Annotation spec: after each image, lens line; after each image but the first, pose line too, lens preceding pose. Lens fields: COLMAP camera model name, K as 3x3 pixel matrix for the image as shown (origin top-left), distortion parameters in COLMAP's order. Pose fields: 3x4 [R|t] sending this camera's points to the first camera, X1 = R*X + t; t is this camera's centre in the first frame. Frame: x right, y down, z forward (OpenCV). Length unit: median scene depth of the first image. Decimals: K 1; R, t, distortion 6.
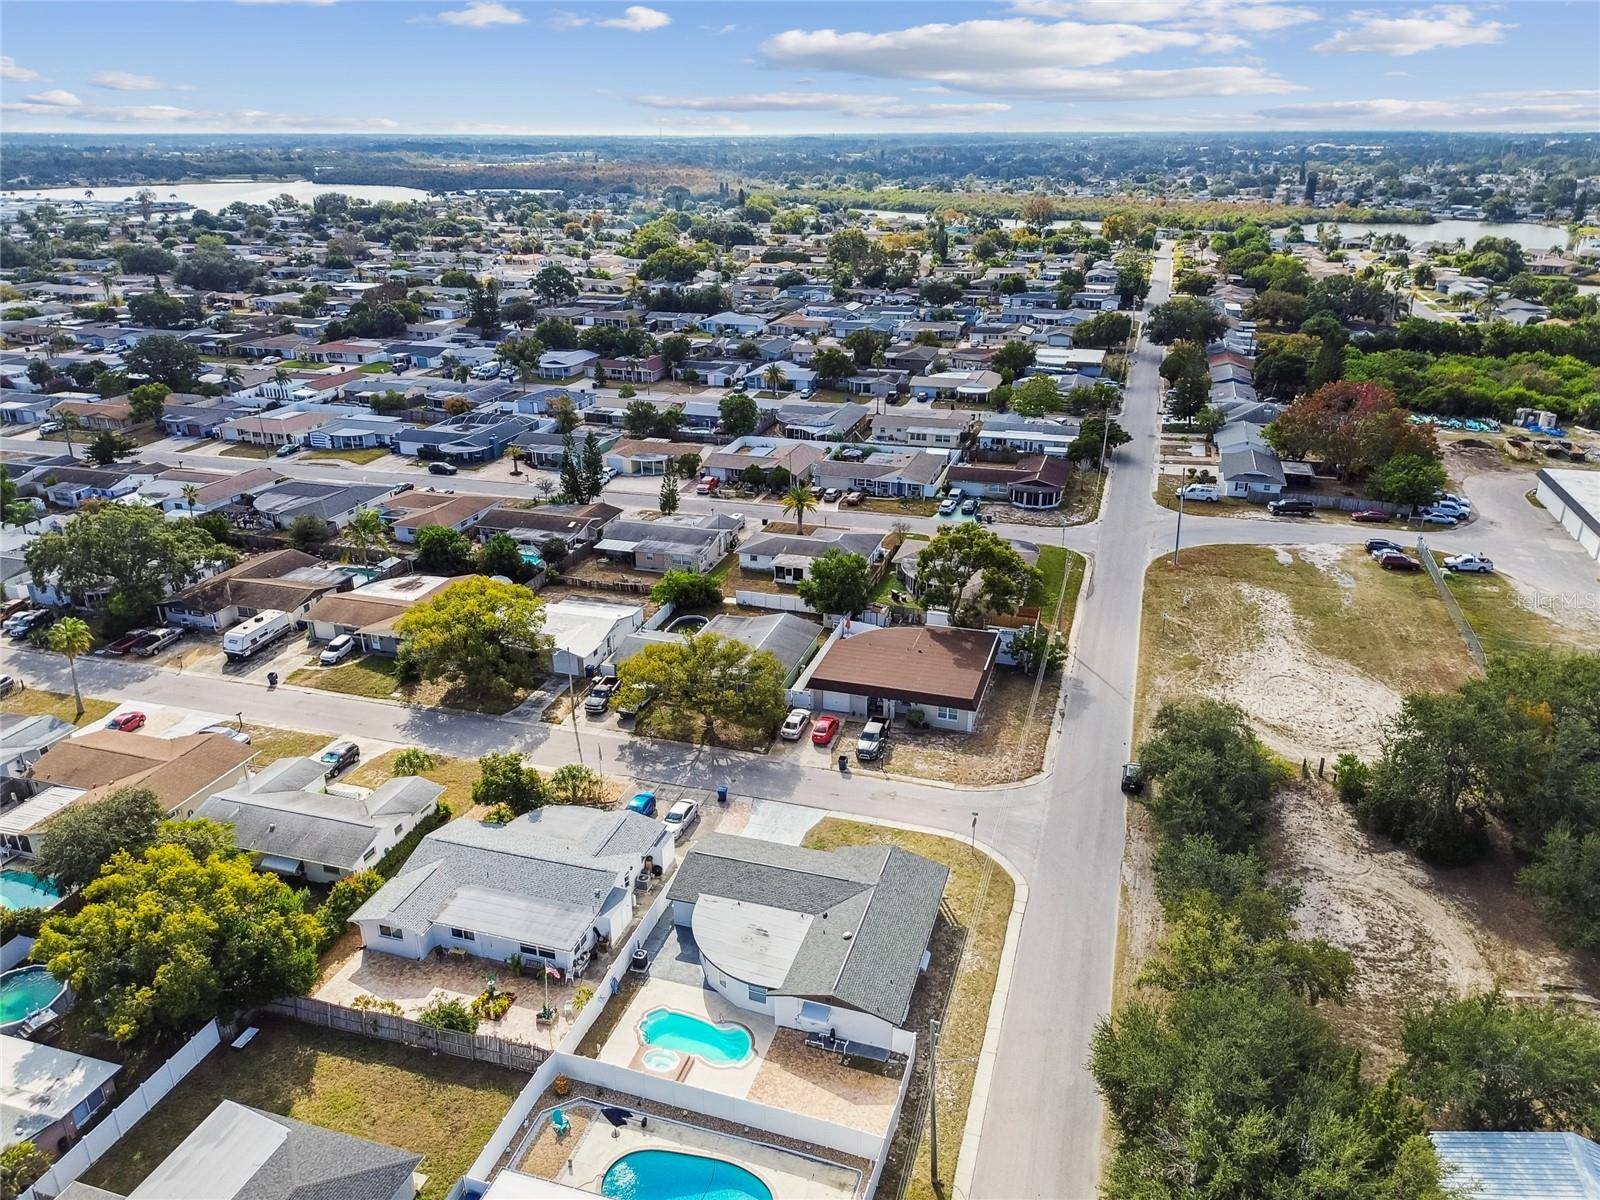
lens RADIAL K [[1152.2, 0, 793.4], [0, 1152.2, 578.2], [0, 0, 1]] dist [0.068109, -0.070305]
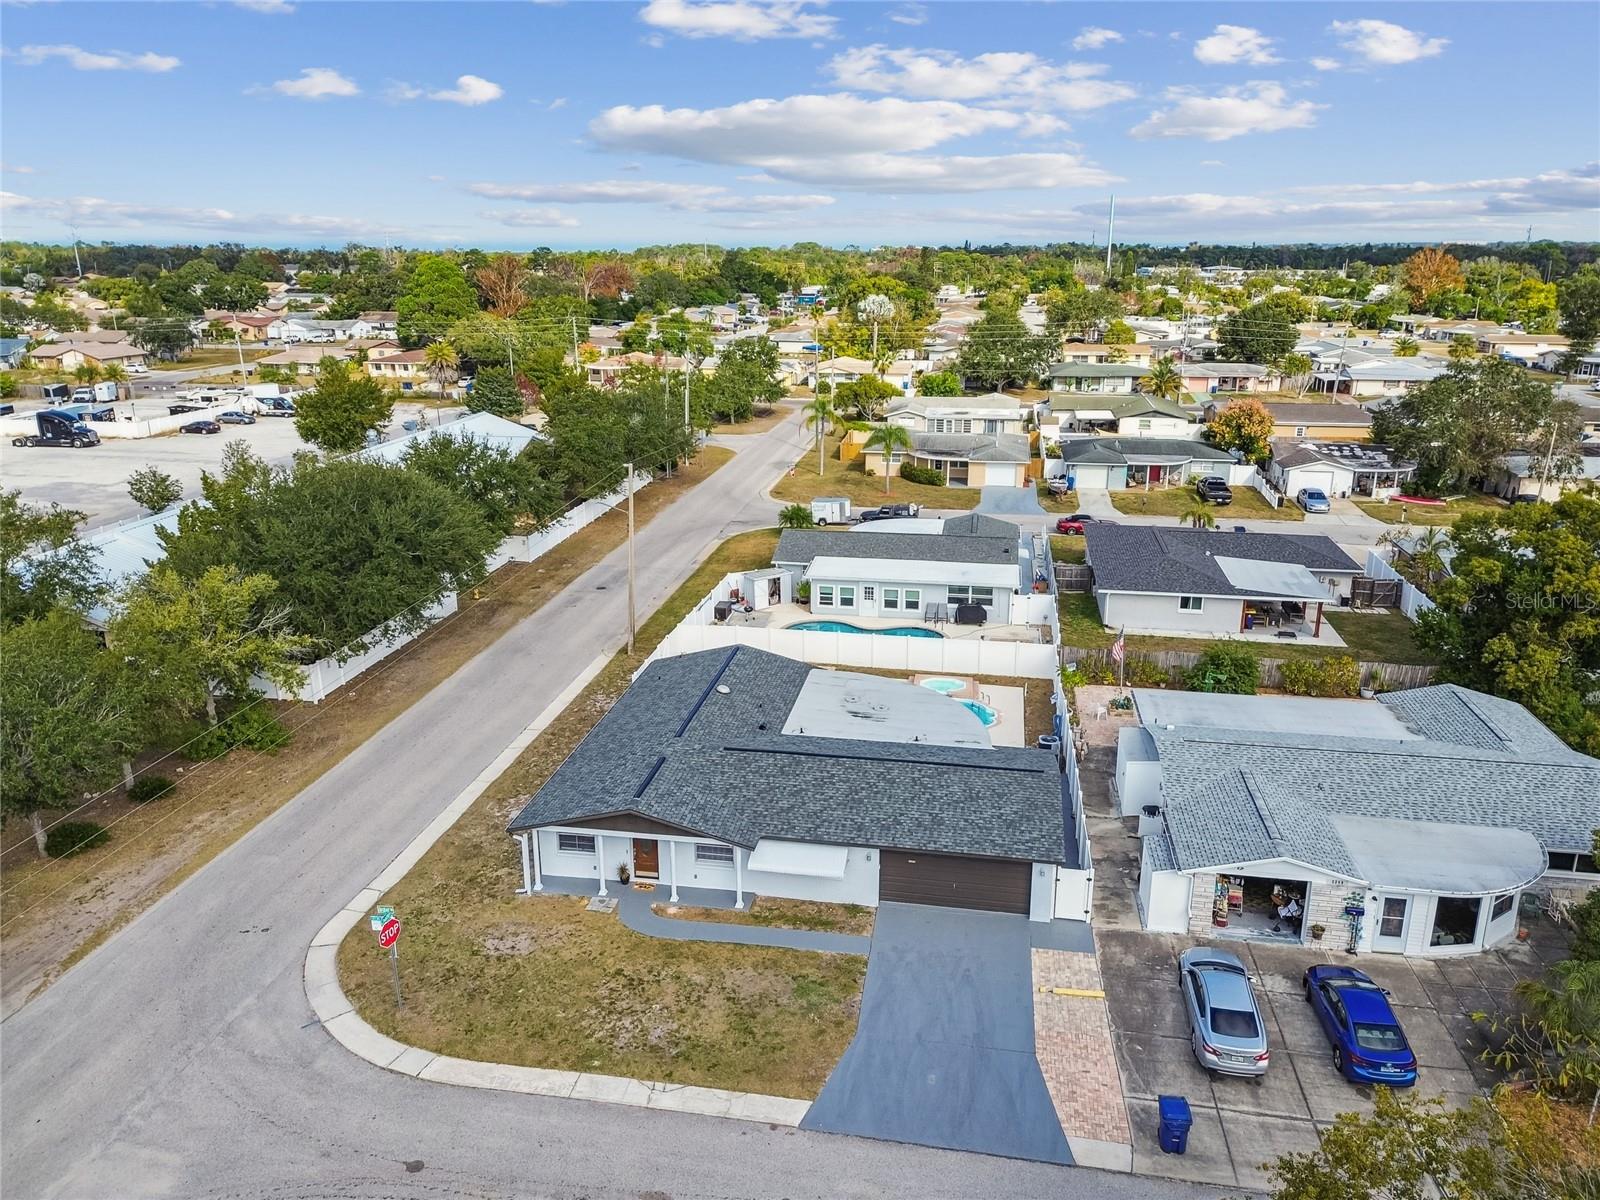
lens RADIAL K [[1117.9, 0, 812.3], [0, 1117.9, 597.7], [0, 0, 1]] dist [0.069554, -0.065311]
pose [[-0.989580, 0.047973, -0.135759, 0.043828], [-0.046922, 0.783950, 0.619049, -0.065973], [0.136126, 0.618968, -0.773530, 0.807582]]
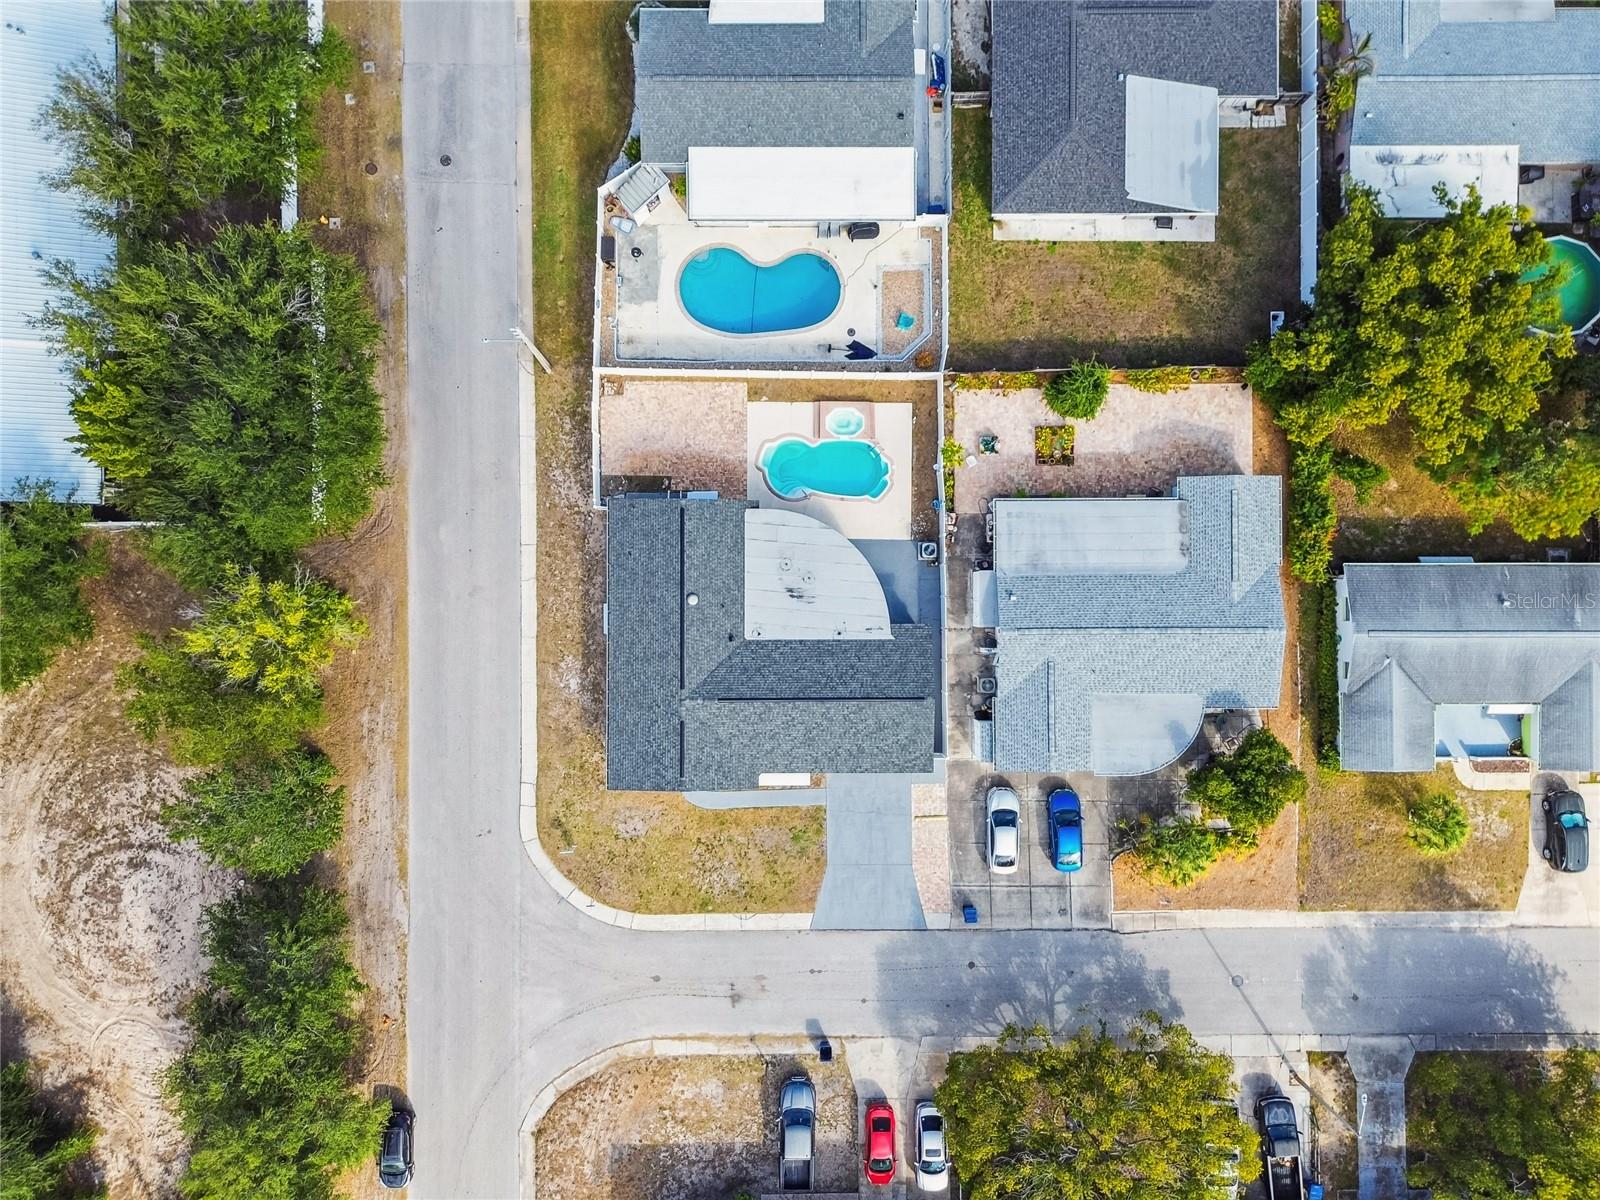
lens RADIAL K [[1152.2, 0, 793.4], [0, 1152.2, 578.2], [0, 0, 1]] dist [0.068109, -0.070305]
pose [[-0.952078, 0.305448, -0.015775, -0.008874], [-0.118193, -0.319858, 0.940064, -0.276974], [0.282095, 0.896879, 0.340632, 0.398321]]
